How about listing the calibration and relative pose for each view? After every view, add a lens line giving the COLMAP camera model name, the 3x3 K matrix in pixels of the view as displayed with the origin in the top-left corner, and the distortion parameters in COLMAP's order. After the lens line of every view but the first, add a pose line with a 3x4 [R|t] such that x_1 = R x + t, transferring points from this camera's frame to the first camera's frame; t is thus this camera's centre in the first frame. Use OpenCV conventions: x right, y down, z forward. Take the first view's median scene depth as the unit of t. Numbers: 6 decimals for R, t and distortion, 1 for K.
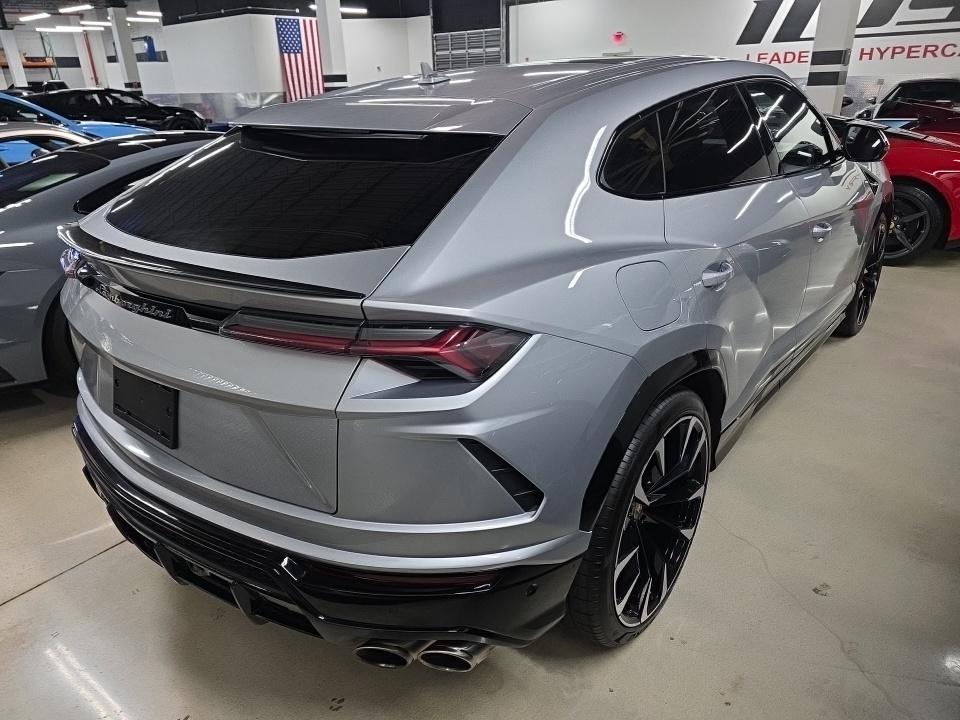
lens RADIAL K [[652.4, 0, 480.0], [0, 652.4, 360.0], [0, 0, 1]] dist [0.049633, -0.035844]
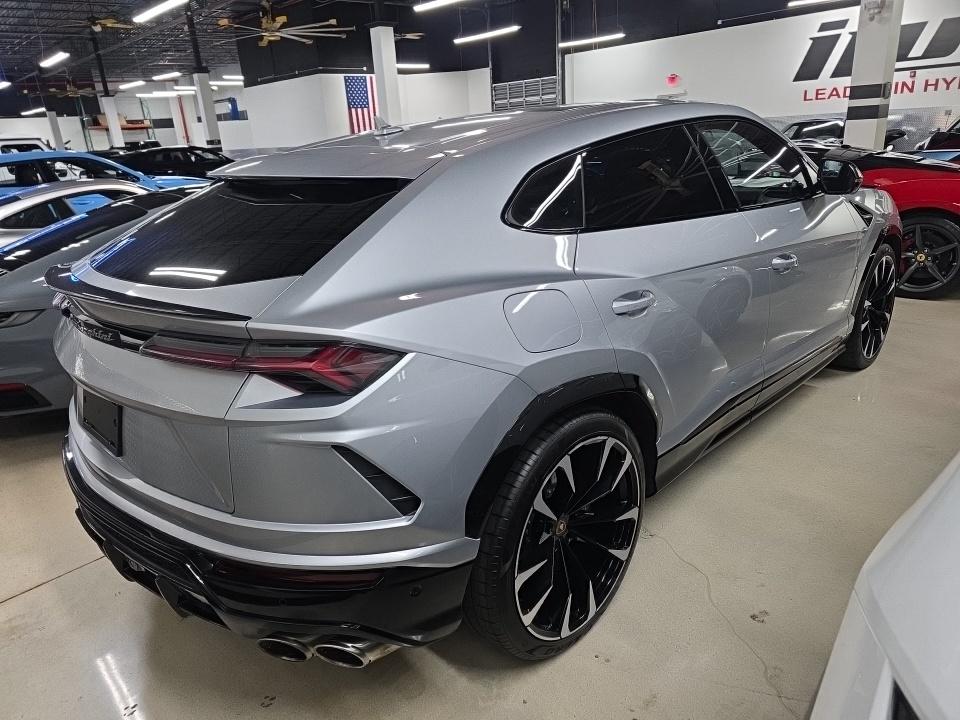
lens RADIAL K [[652.4, 0, 480.0], [0, 652.4, 360.0], [0, 0, 1]] dist [0.049633, -0.035844]
pose [[0.994655, 0.001049, -0.103244, 0.202188], [-0.007307, 0.998156, -0.060252, 0.024254], [0.102991, 0.060684, 0.992829, -0.057745]]
